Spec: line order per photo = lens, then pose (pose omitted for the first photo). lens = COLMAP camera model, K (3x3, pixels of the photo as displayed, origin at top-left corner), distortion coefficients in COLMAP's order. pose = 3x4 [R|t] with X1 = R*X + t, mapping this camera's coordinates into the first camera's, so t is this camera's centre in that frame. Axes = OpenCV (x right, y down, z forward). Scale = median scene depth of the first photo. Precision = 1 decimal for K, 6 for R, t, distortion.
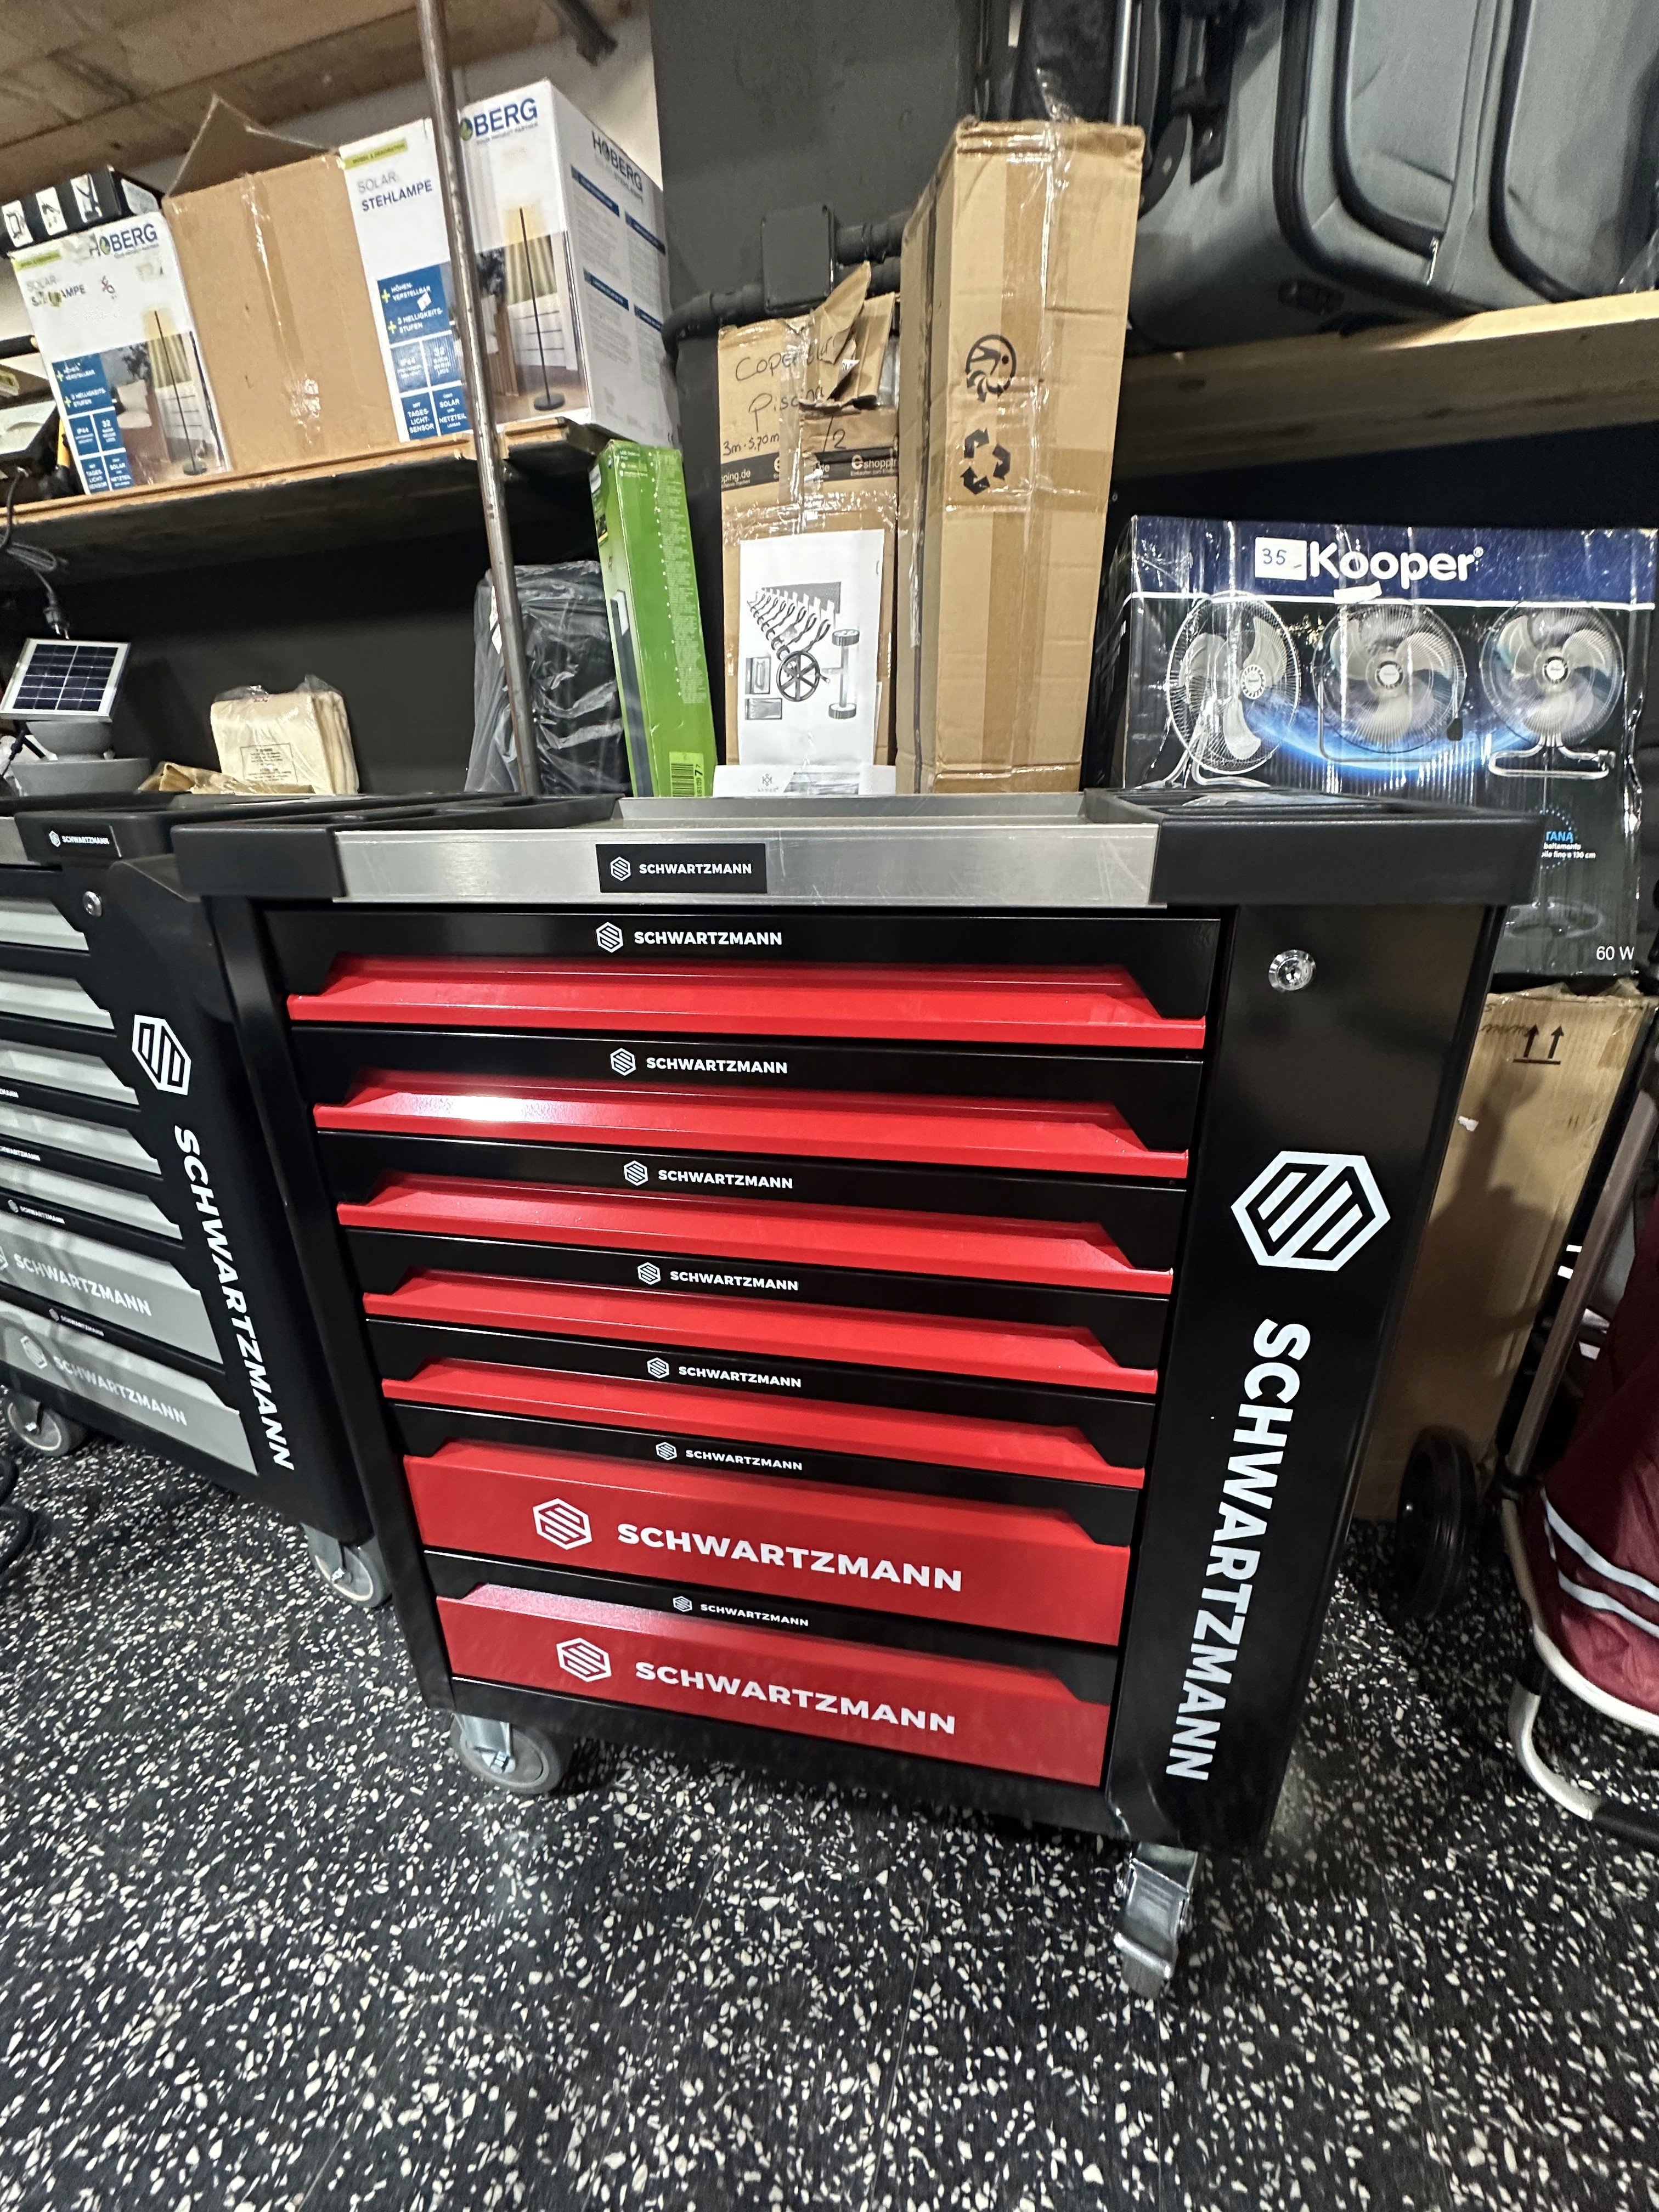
lens RADIAL K [[885.1, 0, 832.3], [0, 885.1, 1104.8], [0, 0, 1]] dist [-0.002630, 0.000986]
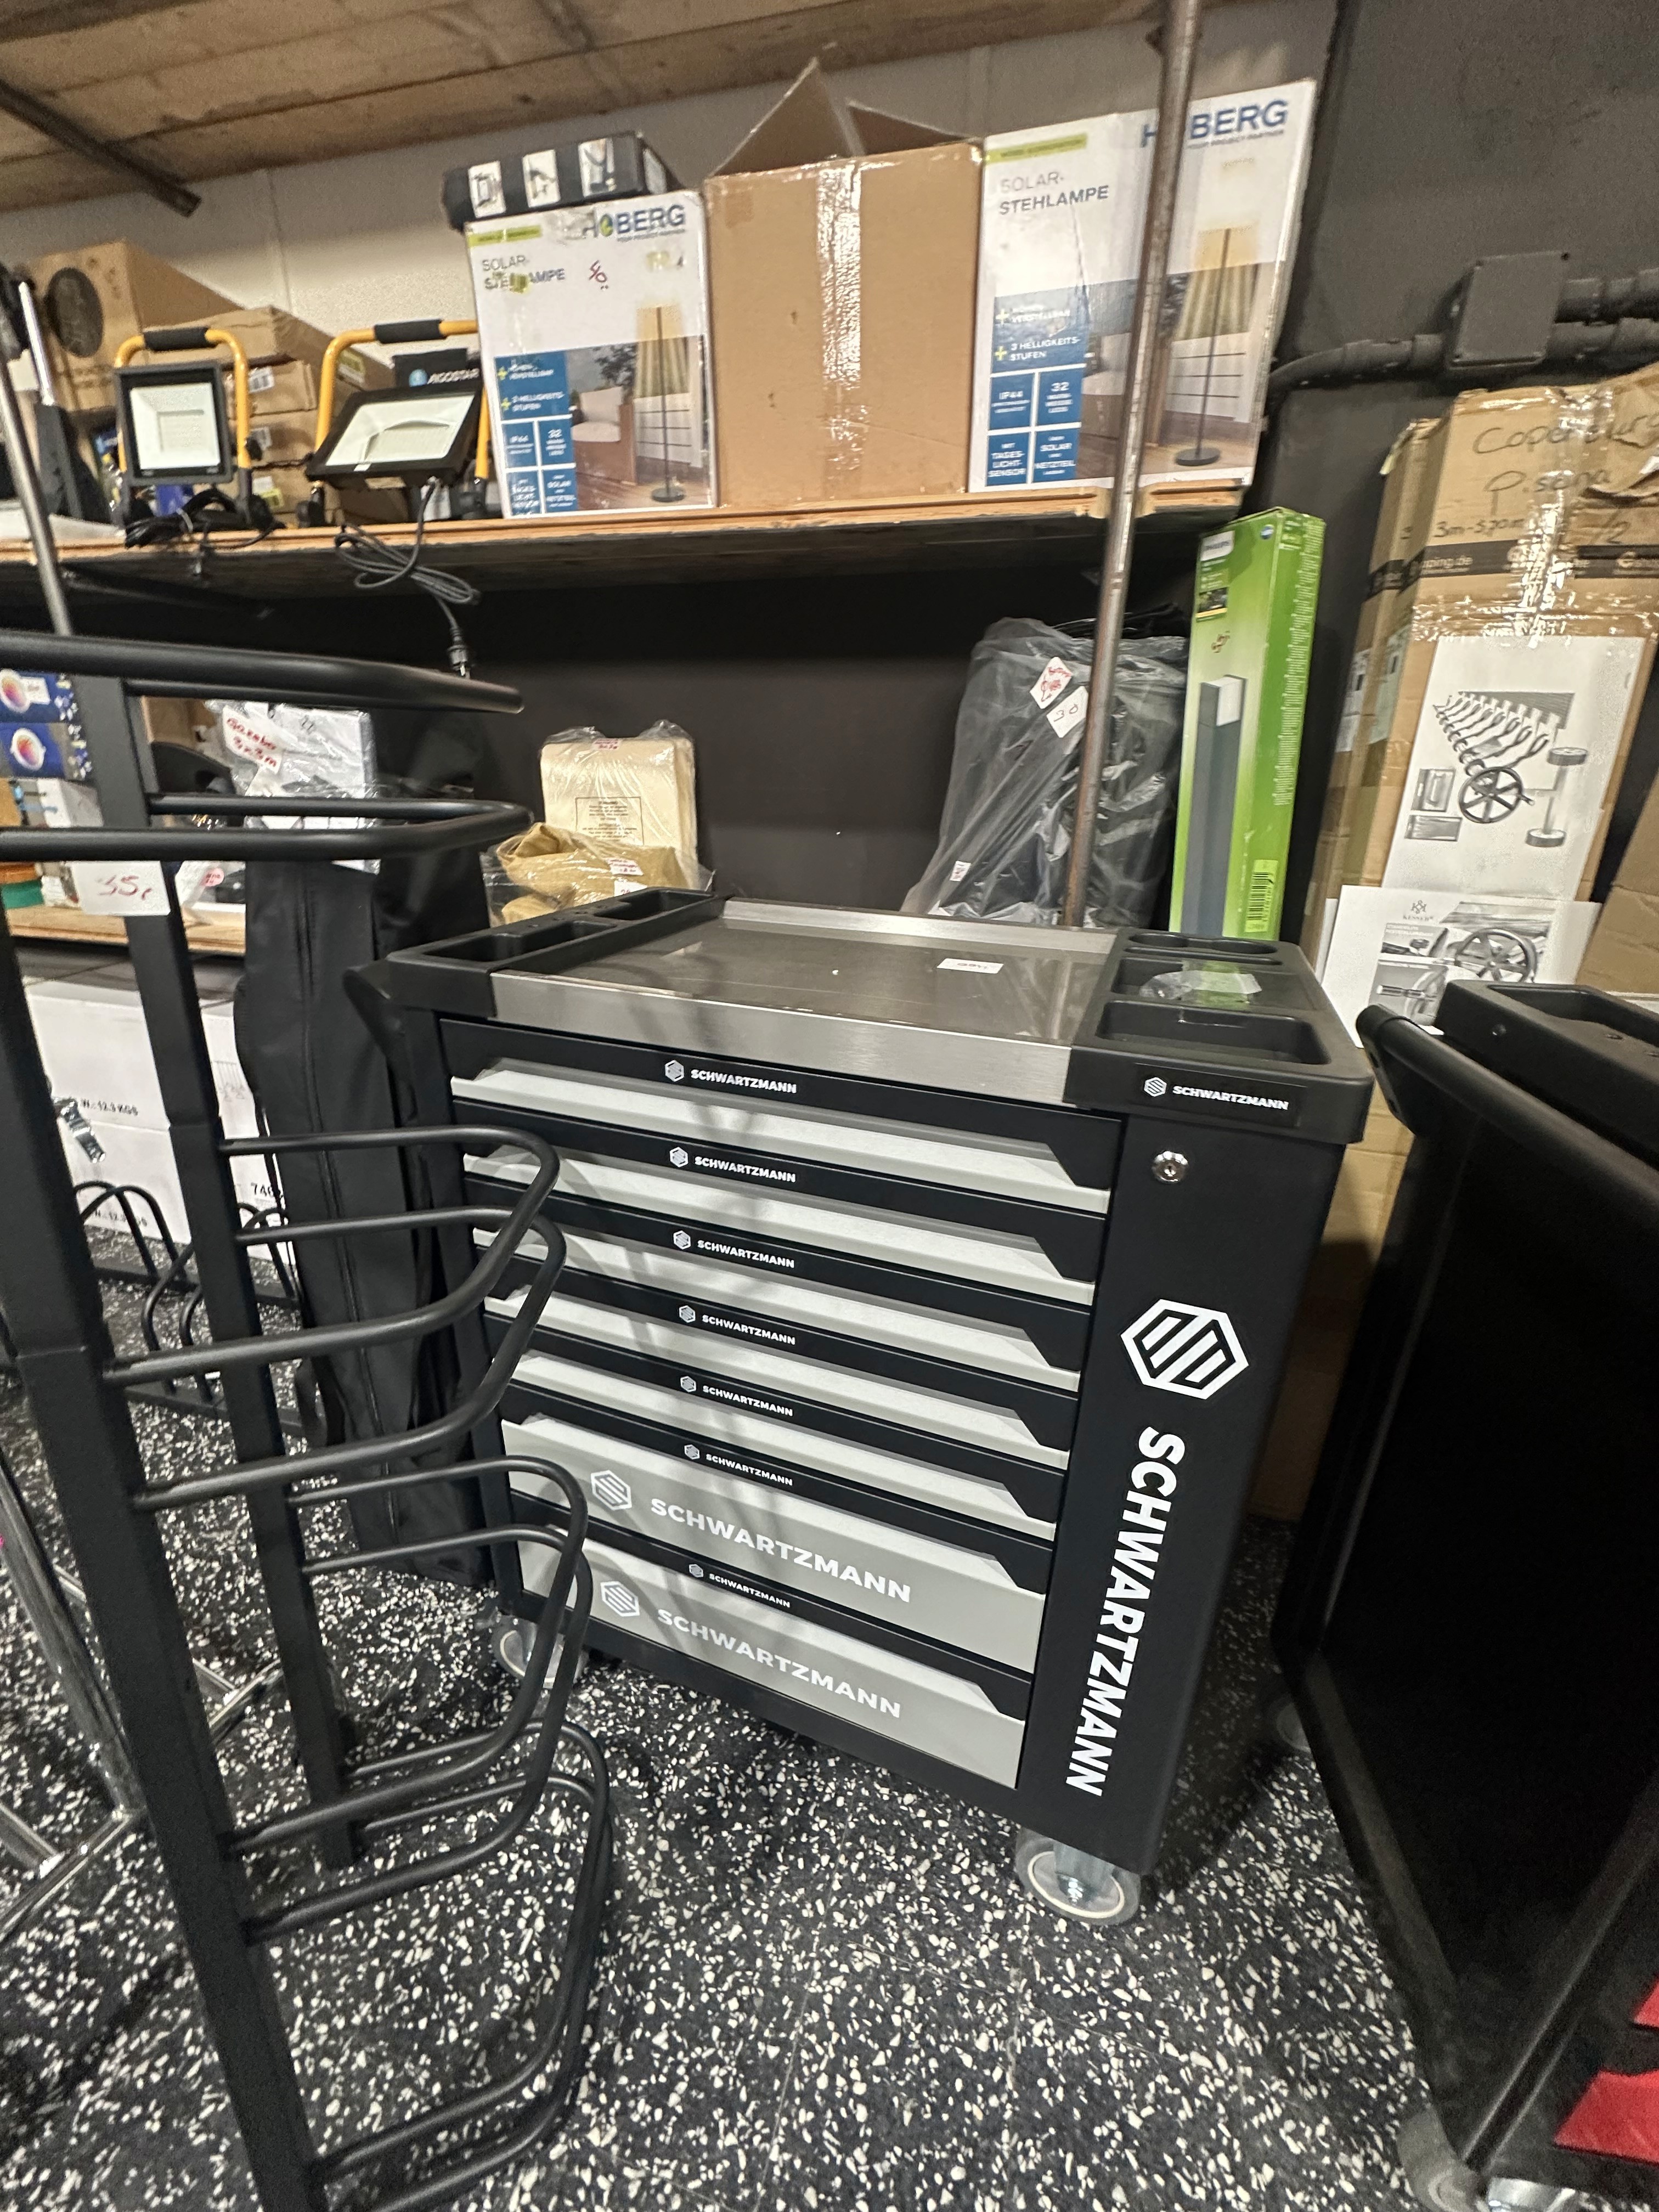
lens RADIAL K [[885.1, 0, 831.5], [0, 885.1, 1104.6], [0, 0, 1]] dist [-0.002630, 0.000986]
pose [[0.998063, 0.017775, 0.059617, -0.647558], [-0.018232, 0.999808, 0.007131, -0.155691], [-0.059478, -0.008204, 0.998196, 0.151676]]
